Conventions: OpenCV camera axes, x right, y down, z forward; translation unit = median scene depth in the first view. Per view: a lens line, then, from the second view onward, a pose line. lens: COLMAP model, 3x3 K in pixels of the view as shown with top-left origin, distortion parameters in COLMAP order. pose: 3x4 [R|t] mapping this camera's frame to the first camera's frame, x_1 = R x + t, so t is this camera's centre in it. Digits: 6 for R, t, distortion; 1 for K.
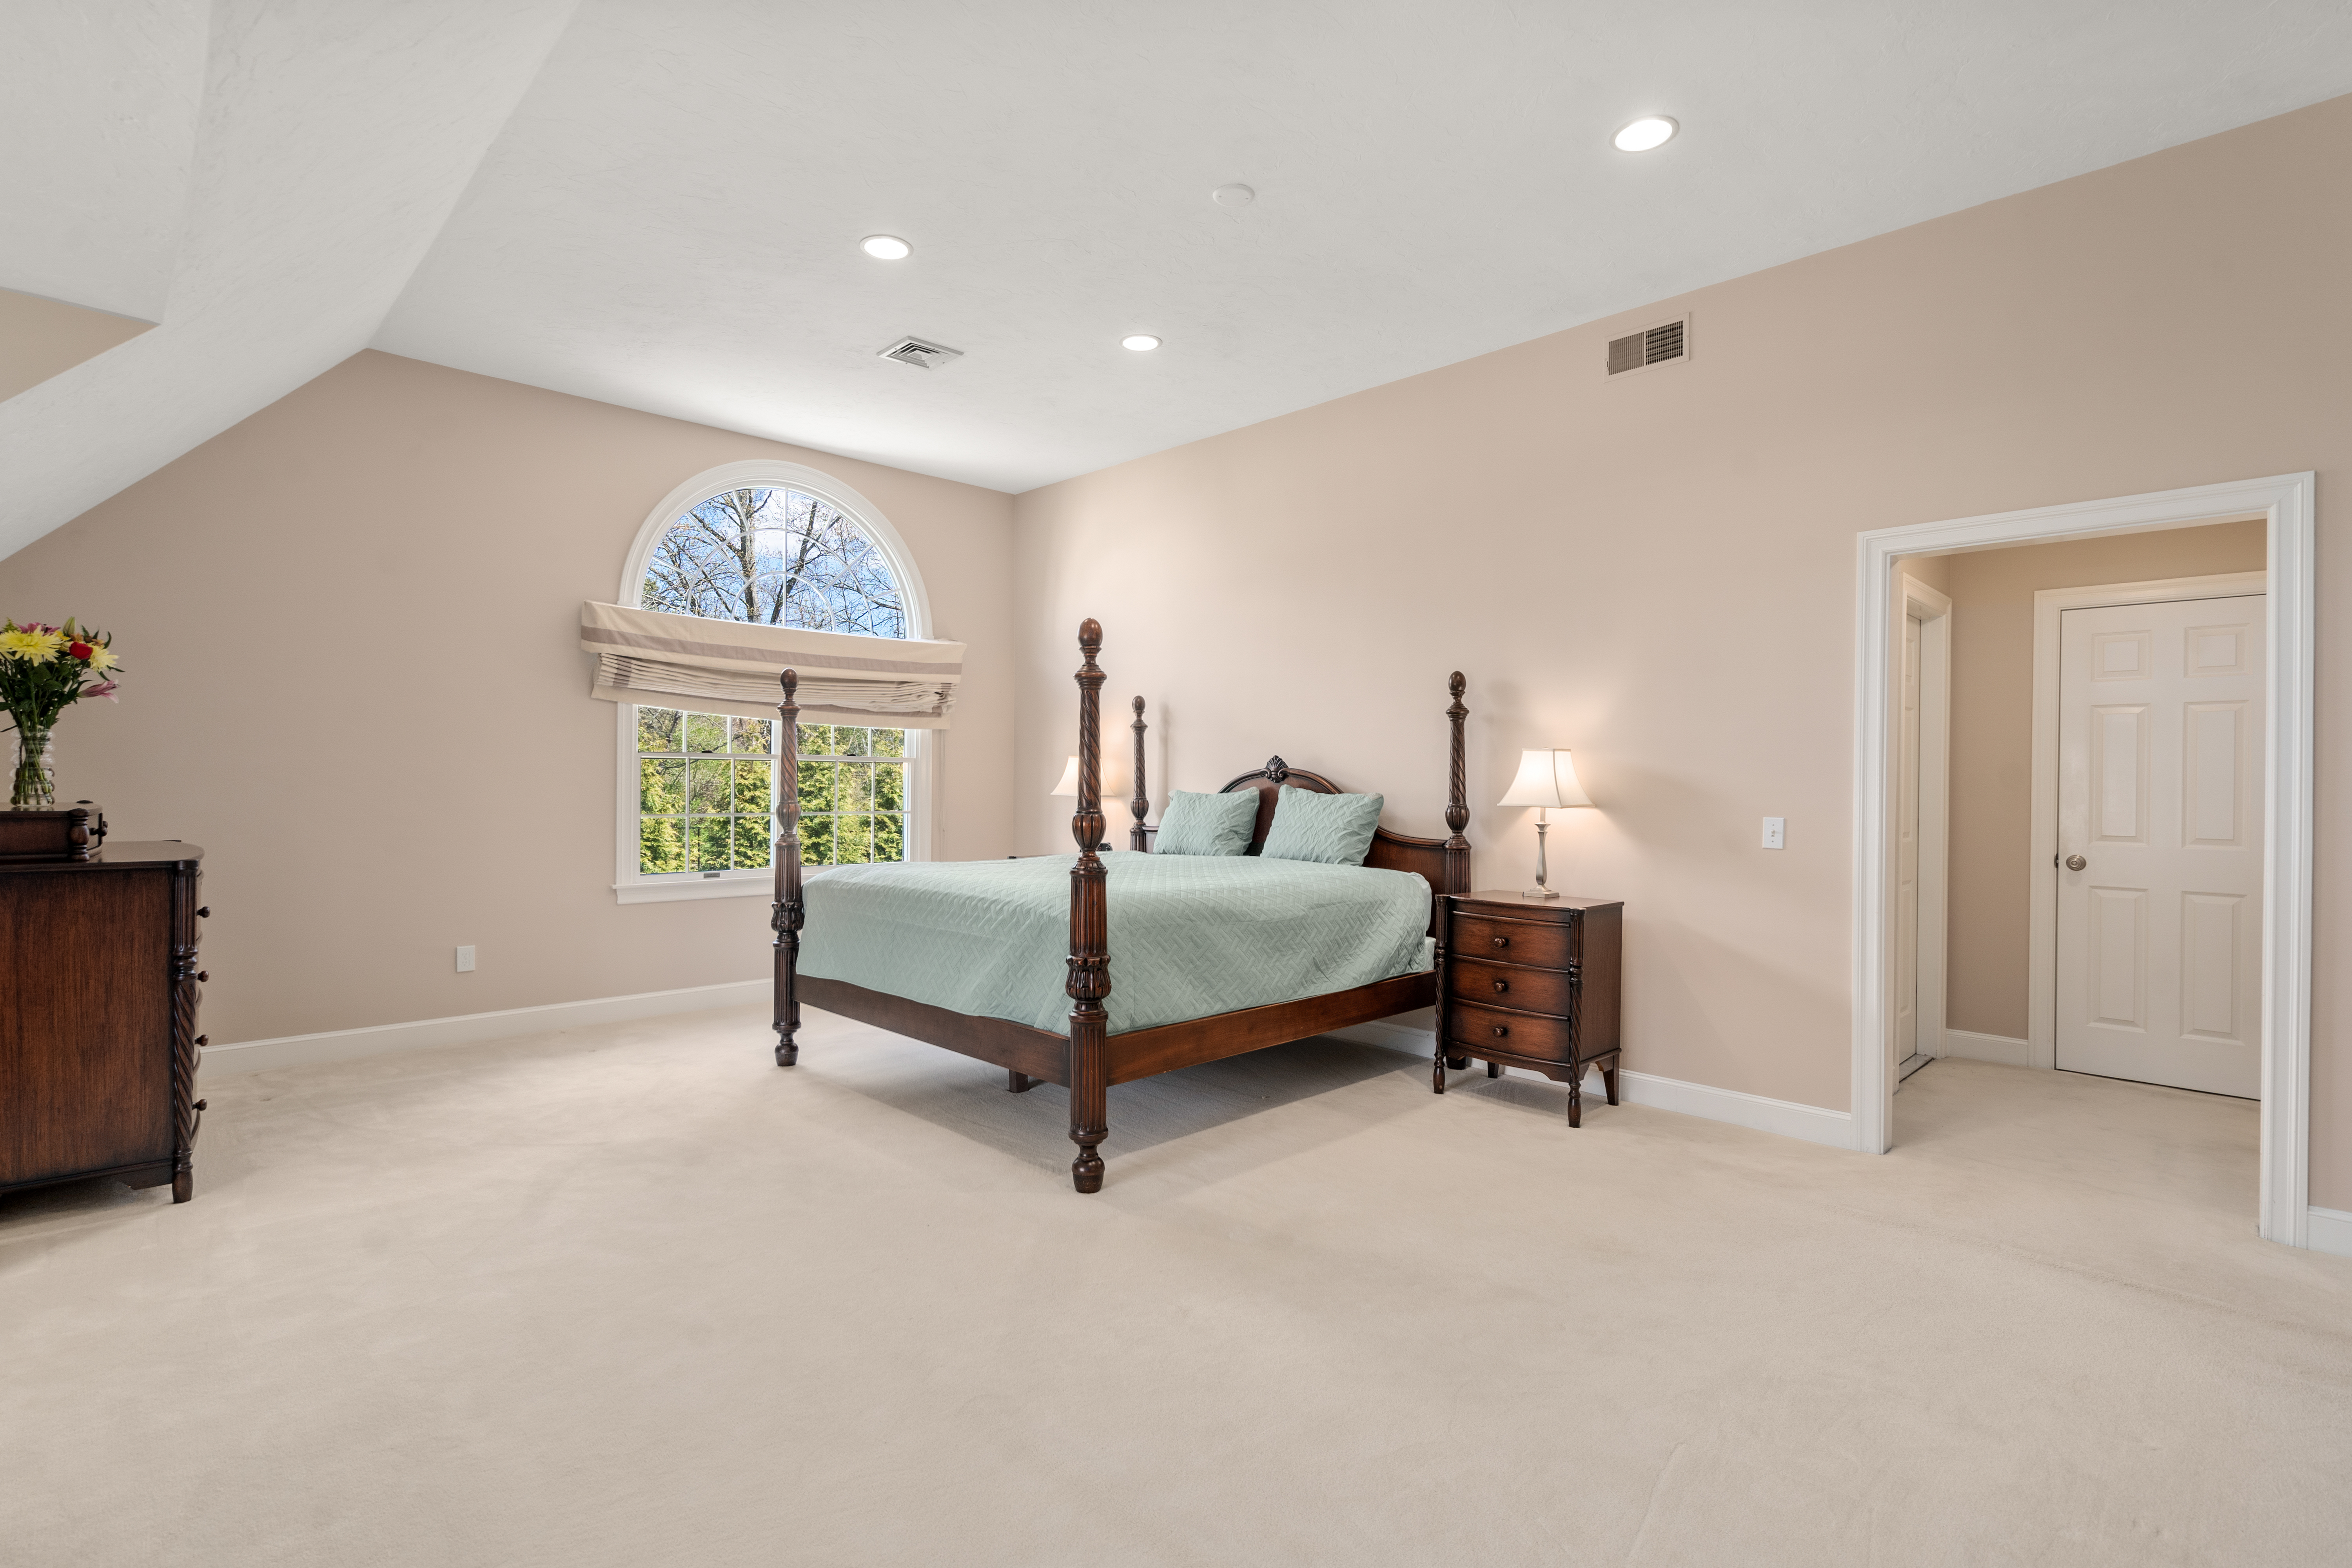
lens RADIAL K [[1086.7, 0, 1169.6], [0, 1086.7, 785.4], [0, 0, 1]] dist [0.004580, -0.000216]
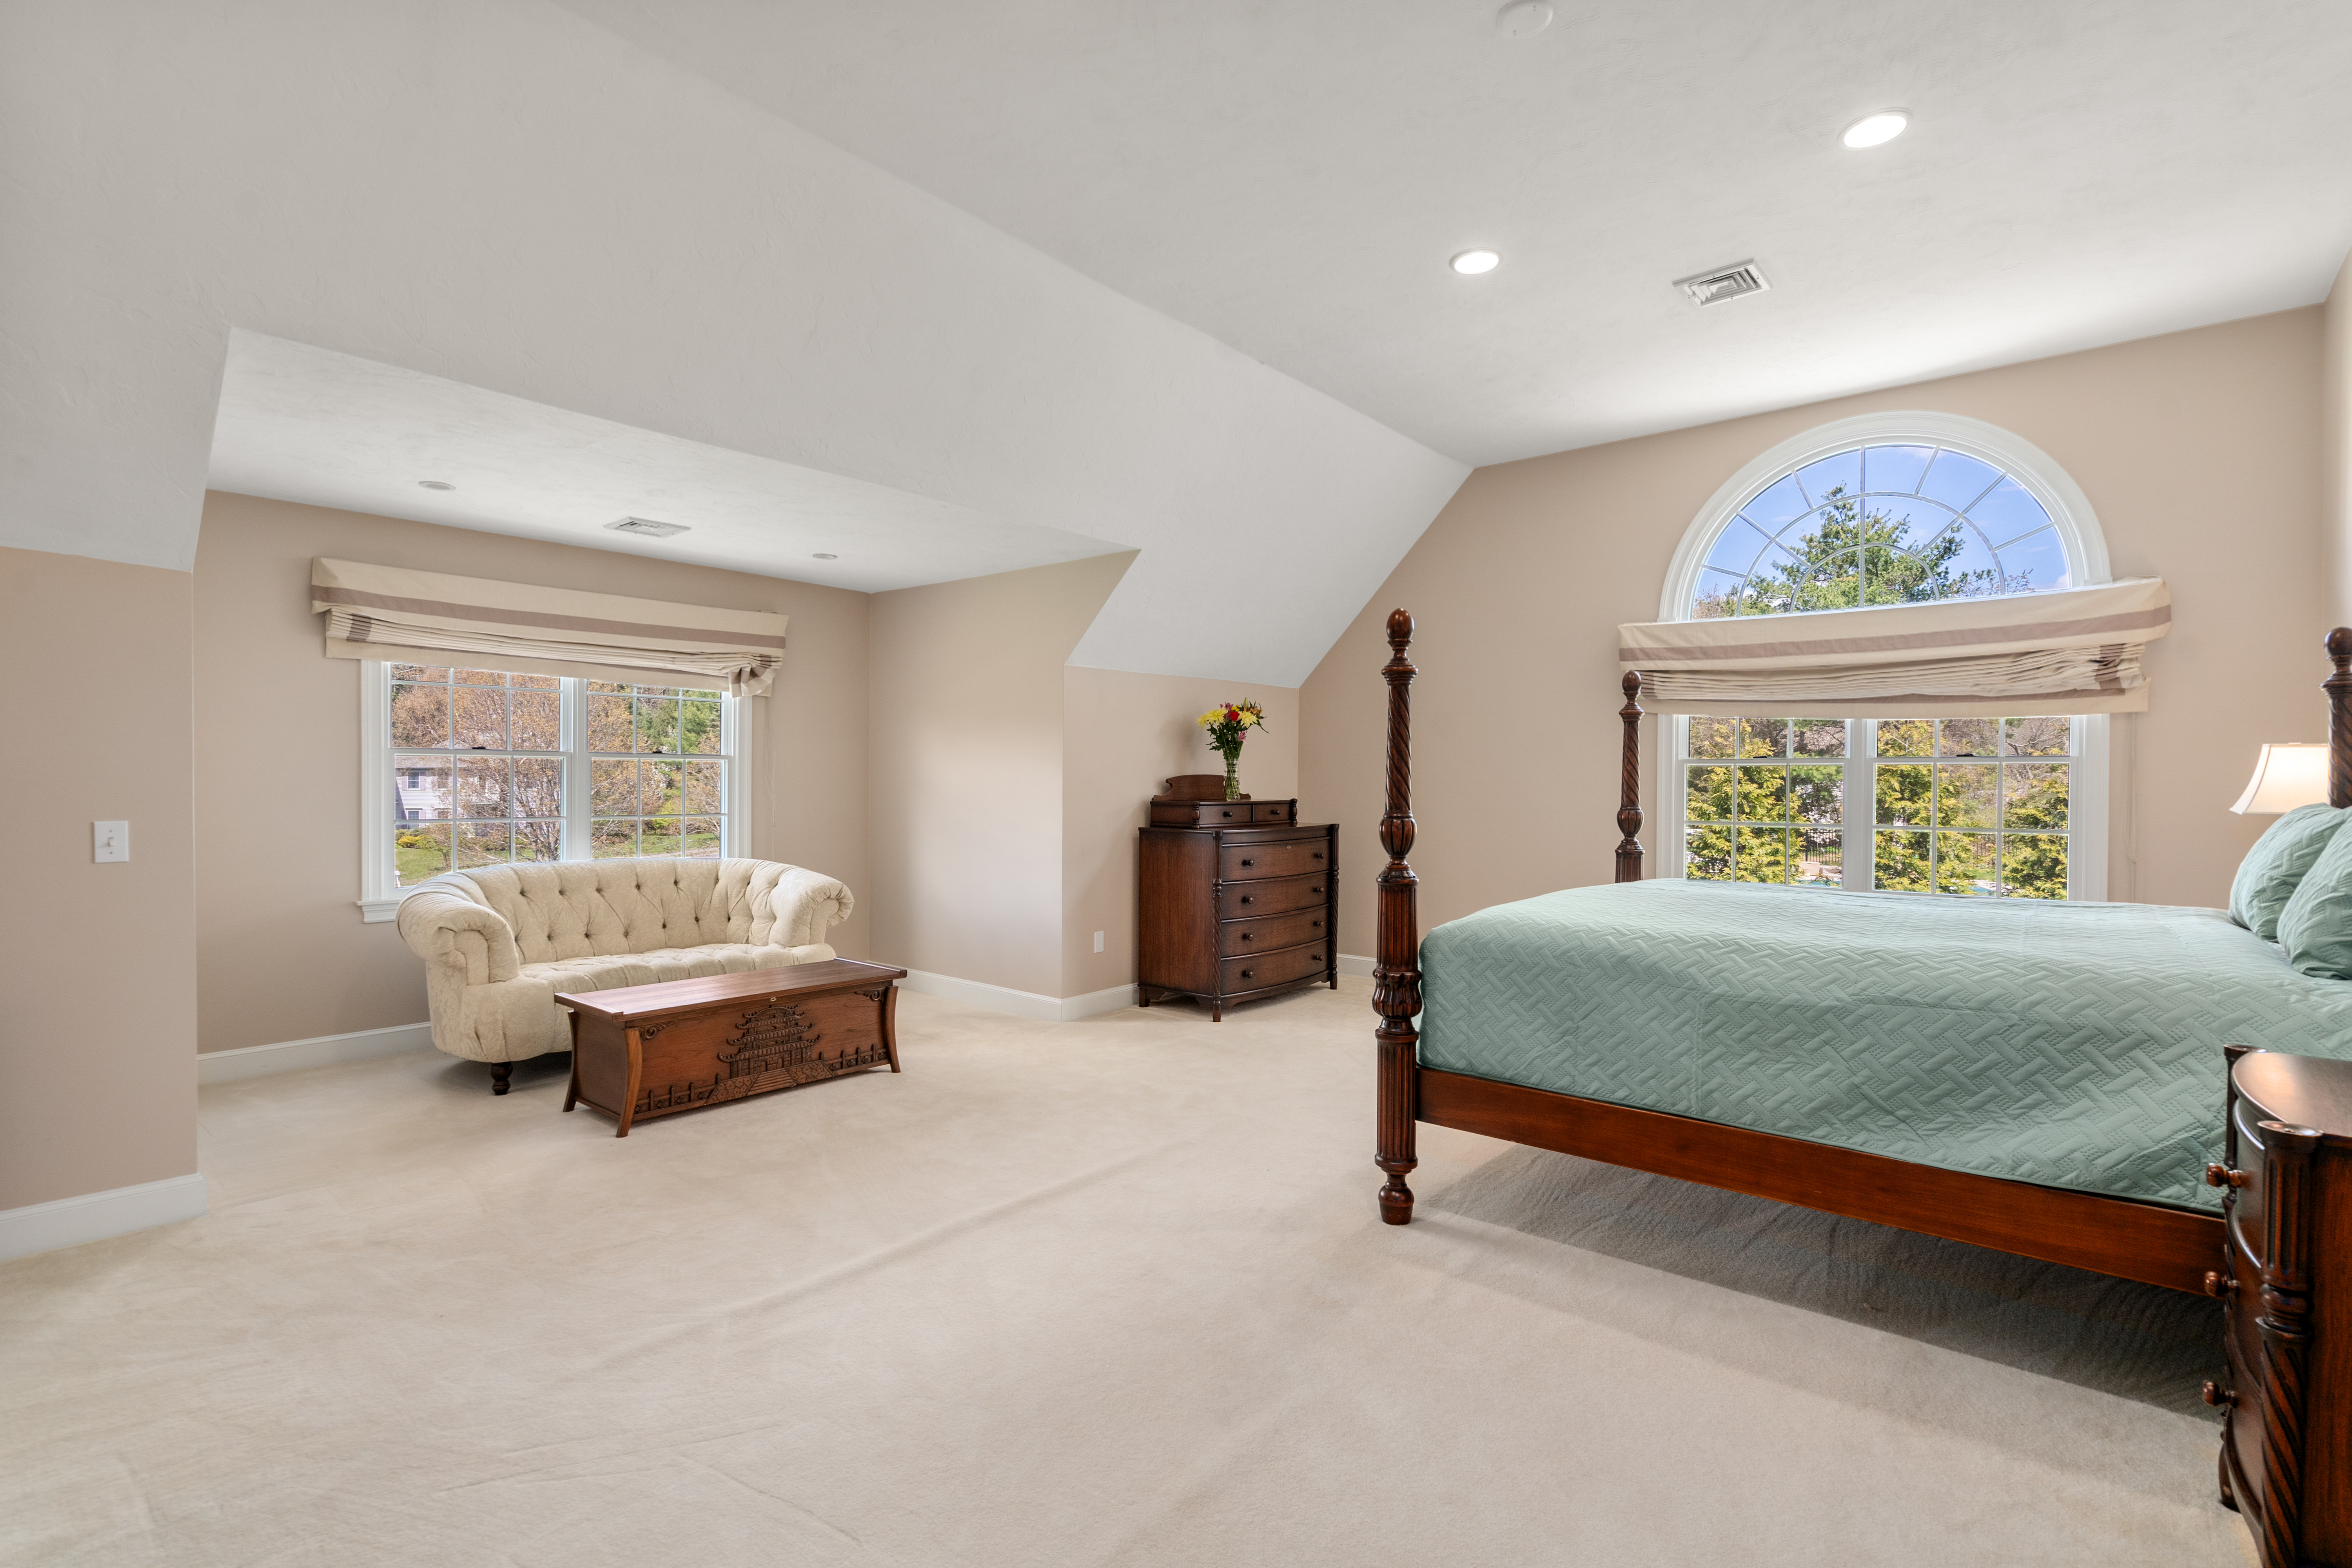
lens RADIAL K [[1086.7, 0, 1168.1], [0, 1086.7, 789.1], [0, 0, 1]] dist [0.004580, -0.000216]
pose [[0.118027, -0.001678, -0.993009, 0.489551], [-0.007379, 0.999969, -0.002567, 0.002887], [0.992983, 0.007630, 0.118011, 0.409715]]
